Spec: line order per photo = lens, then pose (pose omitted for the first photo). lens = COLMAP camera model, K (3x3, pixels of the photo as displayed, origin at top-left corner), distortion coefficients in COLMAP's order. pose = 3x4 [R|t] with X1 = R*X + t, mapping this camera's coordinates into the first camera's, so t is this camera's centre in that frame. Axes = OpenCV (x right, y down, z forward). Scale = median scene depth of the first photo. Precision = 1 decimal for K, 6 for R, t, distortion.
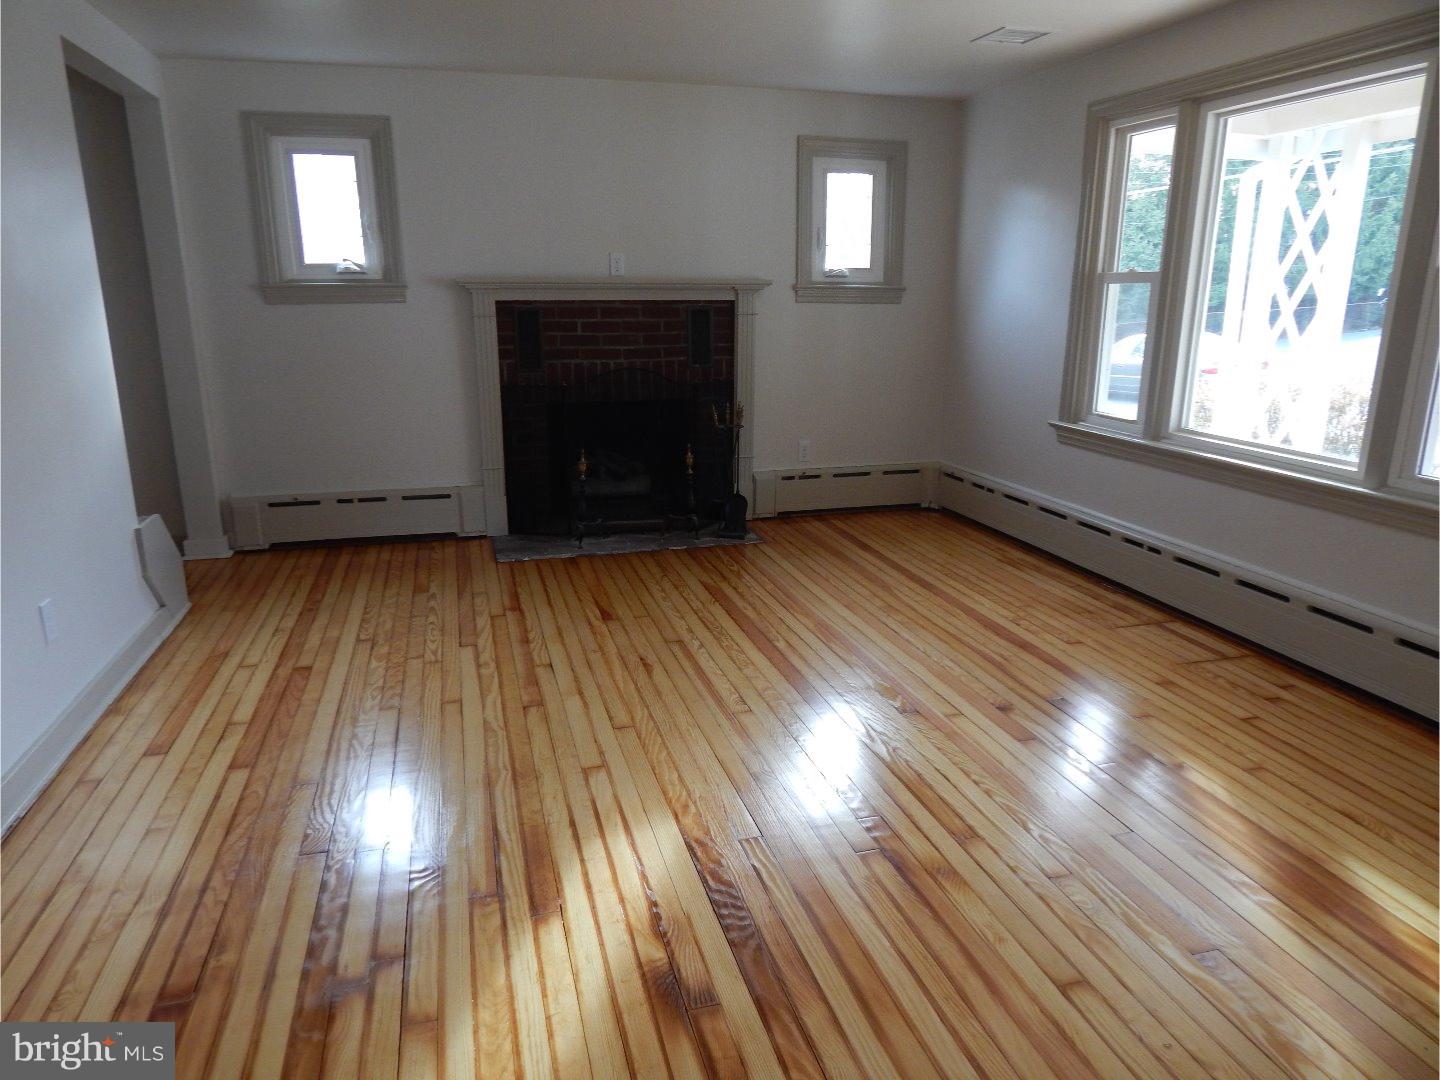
lens RADIAL K [[995.6, 0, 720.0], [0, 995.6, 540.0], [0, 0, 1]] dist [0.030176, -0.004792]
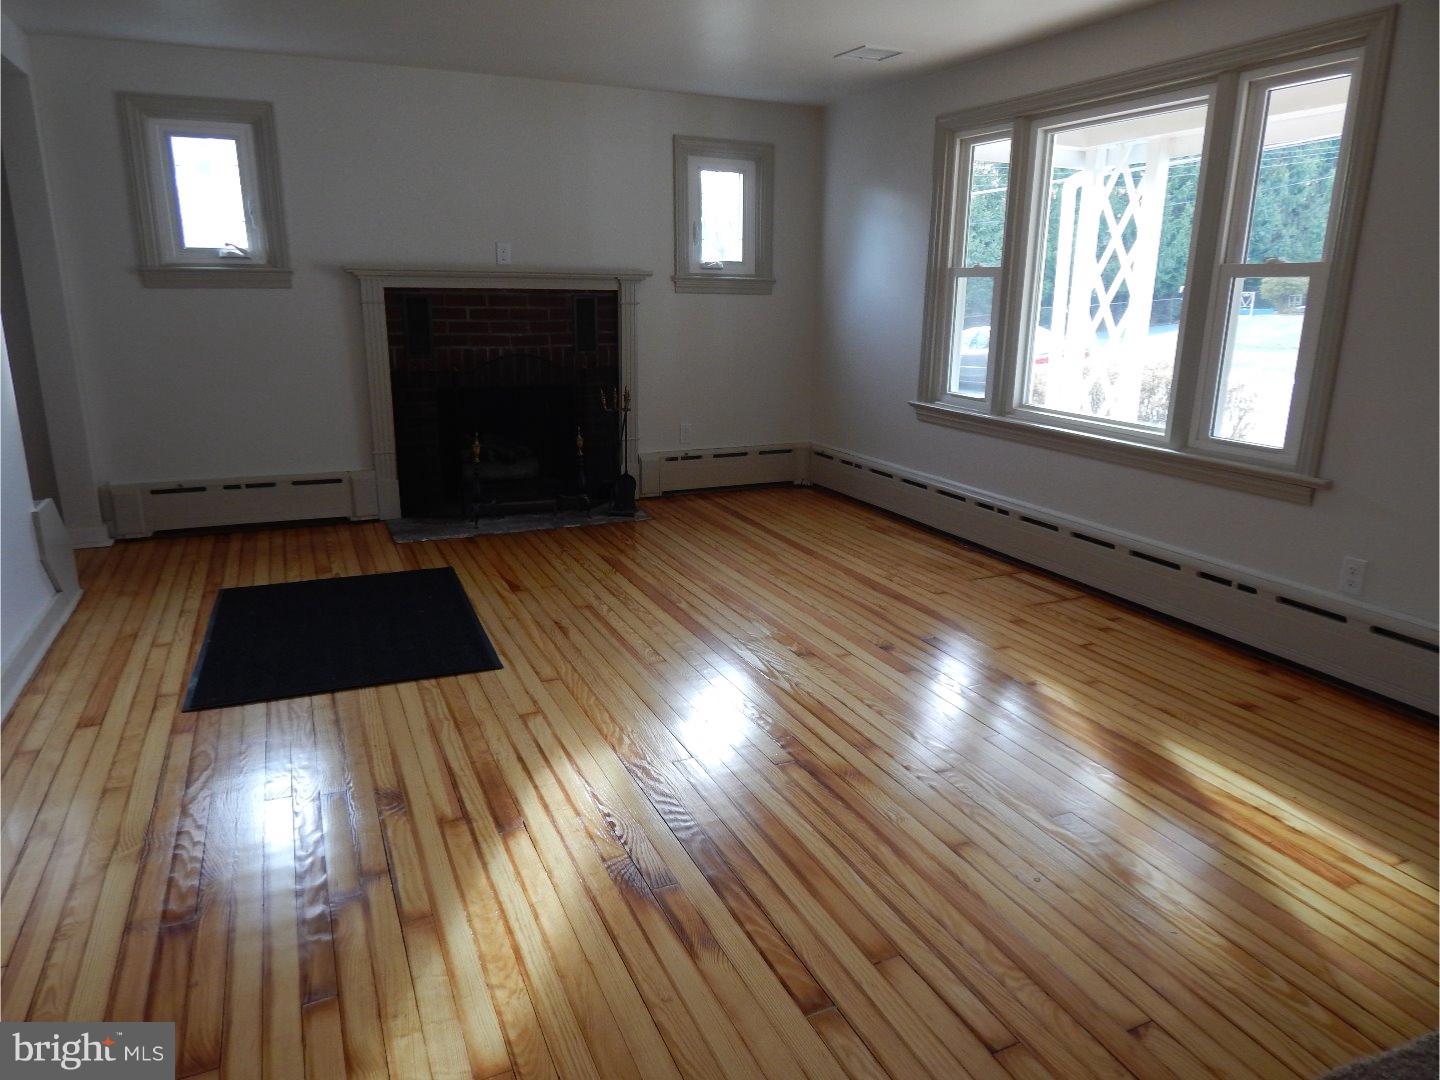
lens RADIAL K [[1014.0, 0, 720.0], [0, 1014.0, 540.0], [0, 0, 1]] dist [0.059204, -0.029439]
pose [[0.988115, -0.029346, 0.150891, -0.056975], [0.029272, 0.999568, 0.002713, 0.027823], [-0.150905, 0.001736, 0.988547, -0.091739]]
